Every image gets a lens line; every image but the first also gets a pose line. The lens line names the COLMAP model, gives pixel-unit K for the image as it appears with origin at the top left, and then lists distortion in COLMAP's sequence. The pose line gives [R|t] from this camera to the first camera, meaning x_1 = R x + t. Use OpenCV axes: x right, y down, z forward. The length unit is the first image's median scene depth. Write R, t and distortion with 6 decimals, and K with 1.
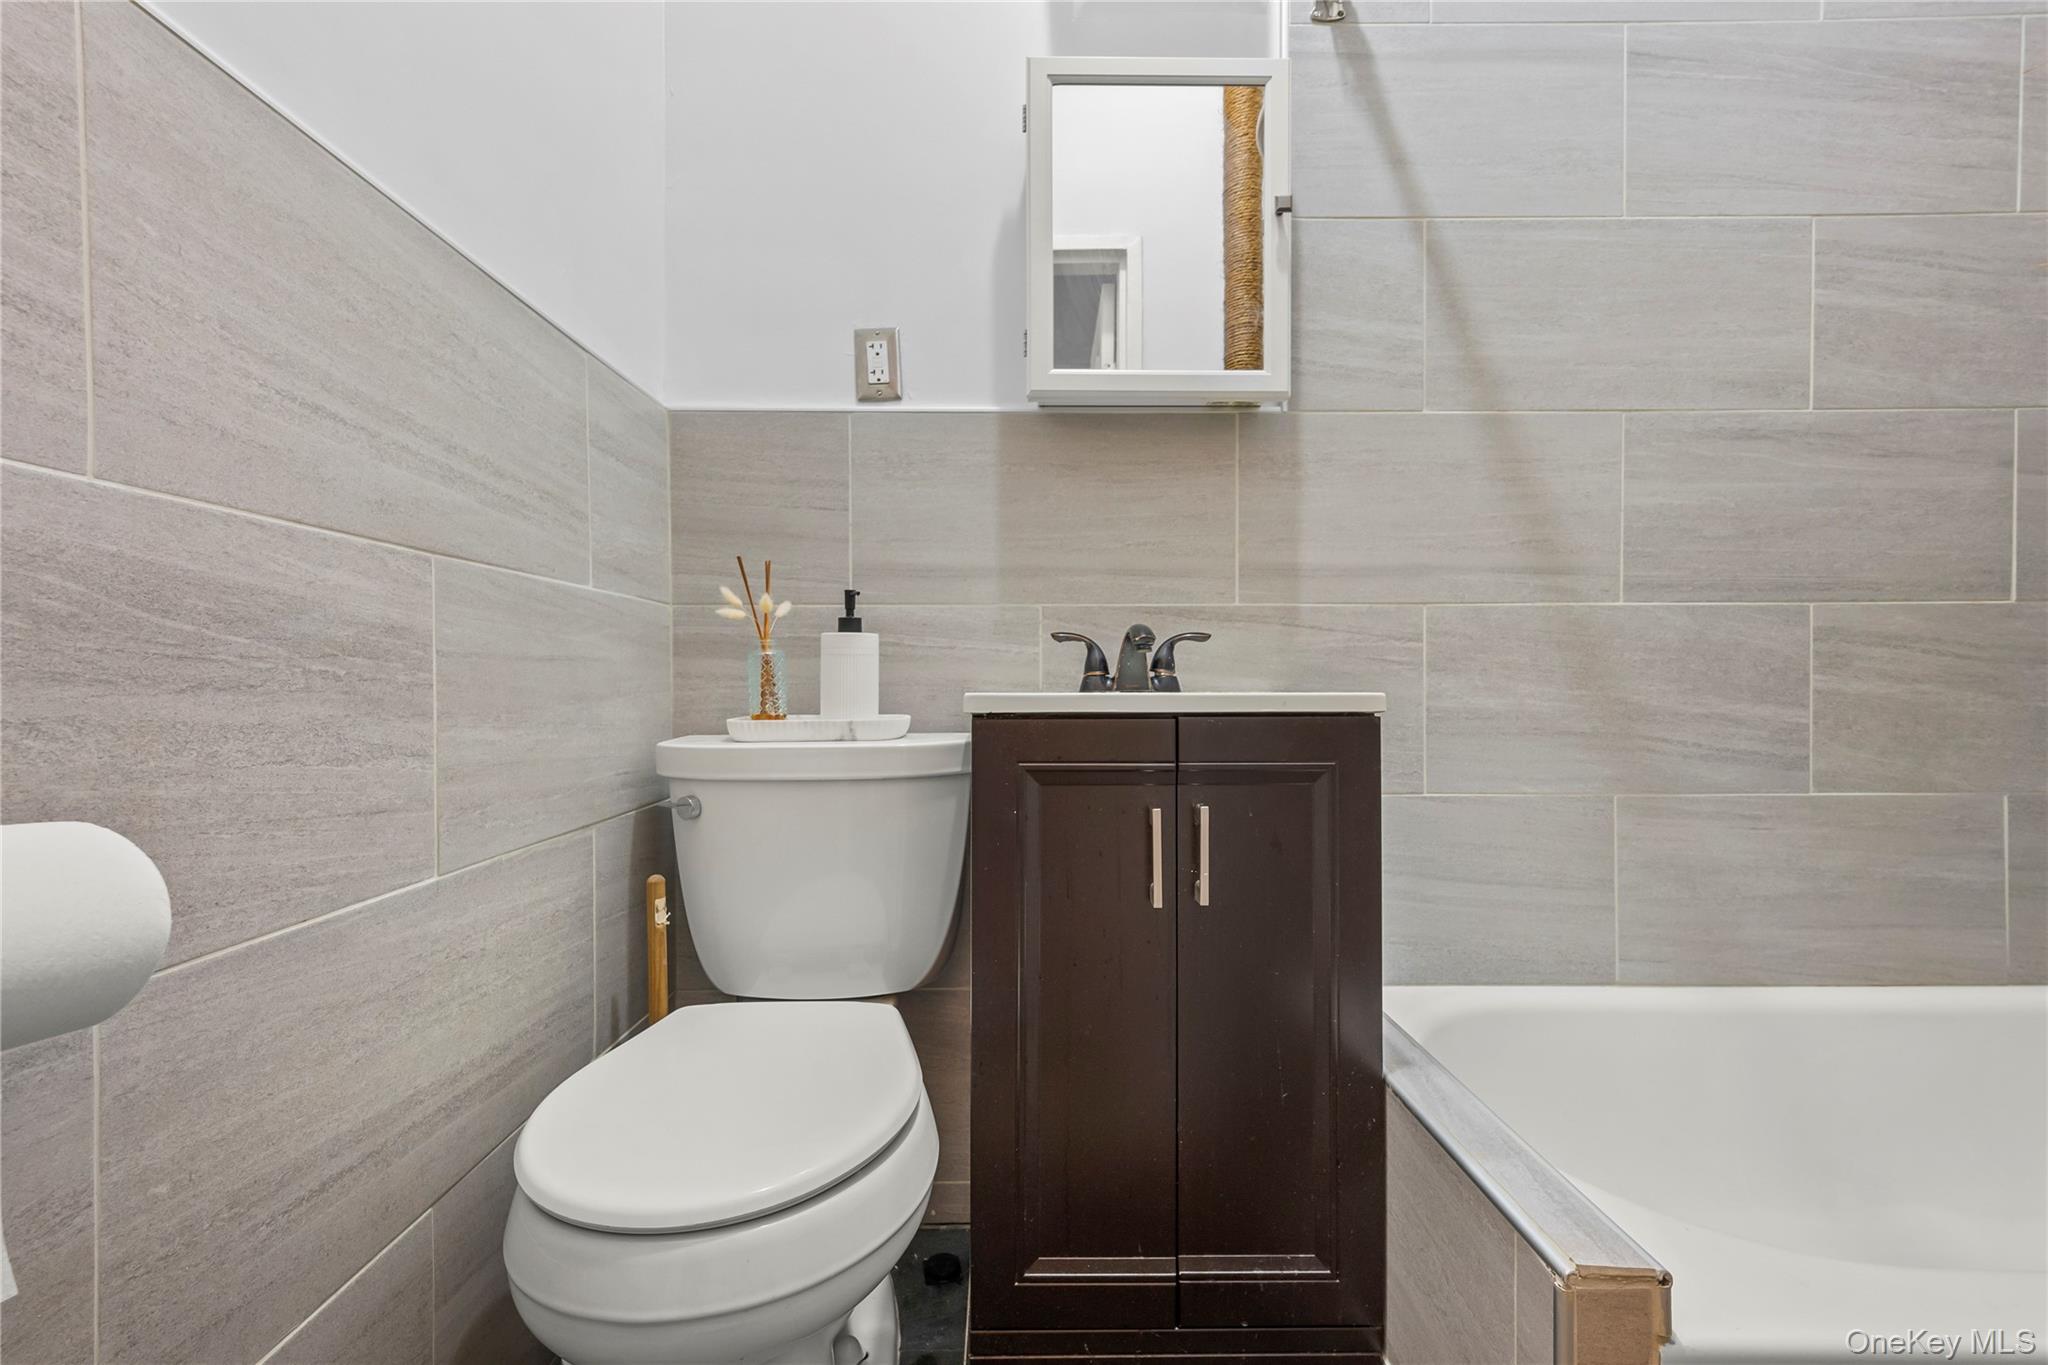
lens RADIAL K [[888.2, 0, 1026.0], [0, 888.2, 683.5], [0, 0, 1]] dist [0.000907, 0.000683]
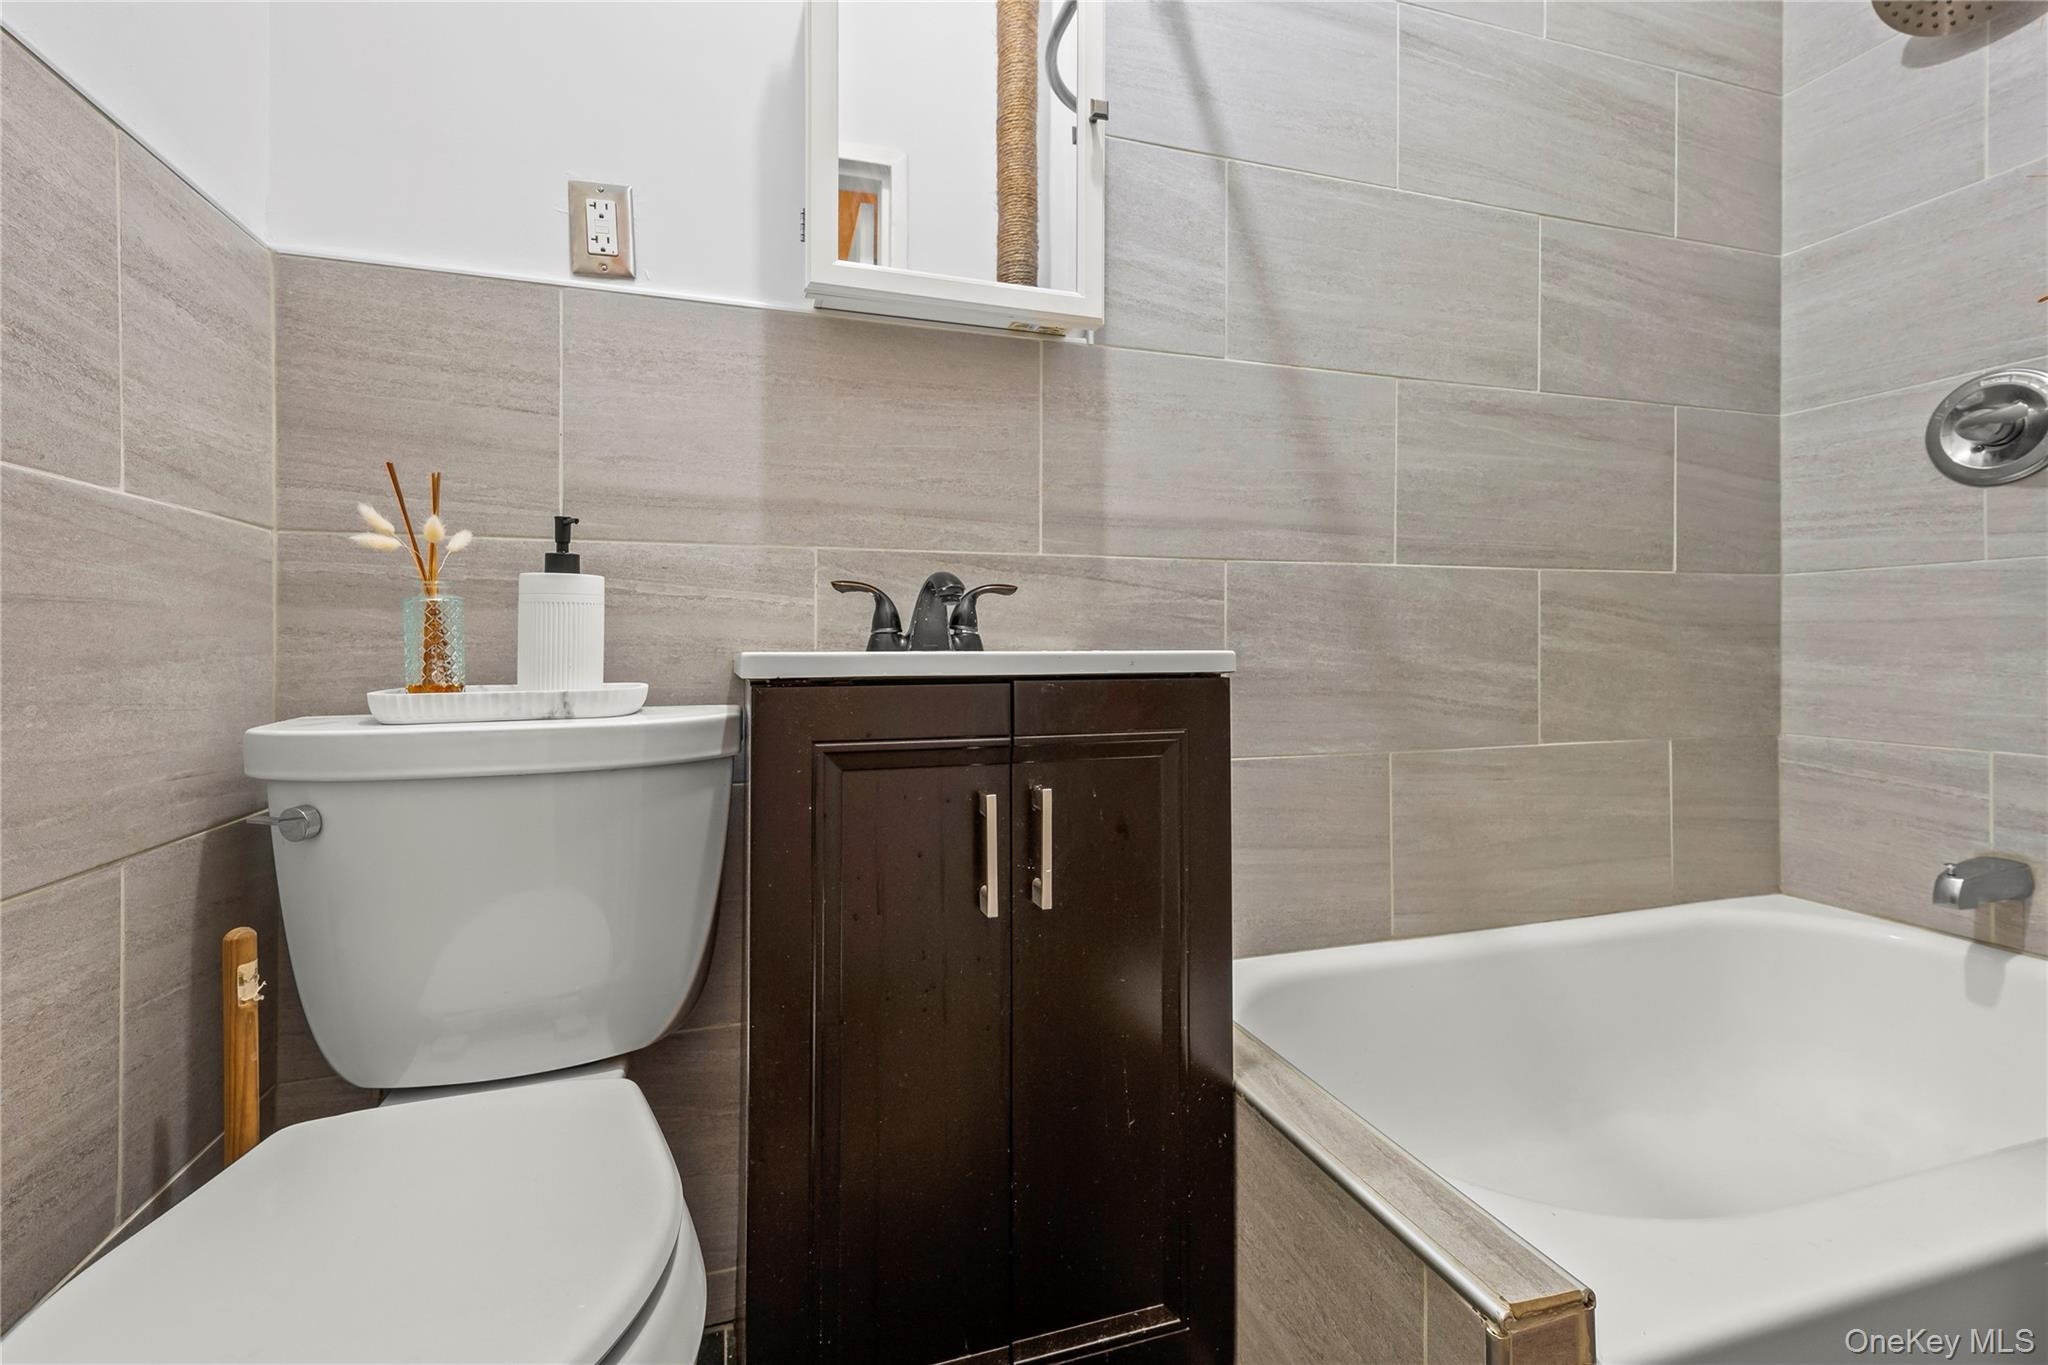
lens RADIAL K [[888.2, 0, 1016.5], [0, 888.2, 634.8], [0, 0, 1]] dist [0.000907, 0.000683]
pose [[0.953620, 0.002911, 0.301000, -0.054924], [0.002131, 0.999863, -0.016422, 0.006749], [-0.301006, 0.016302, 0.953483, 0.161905]]
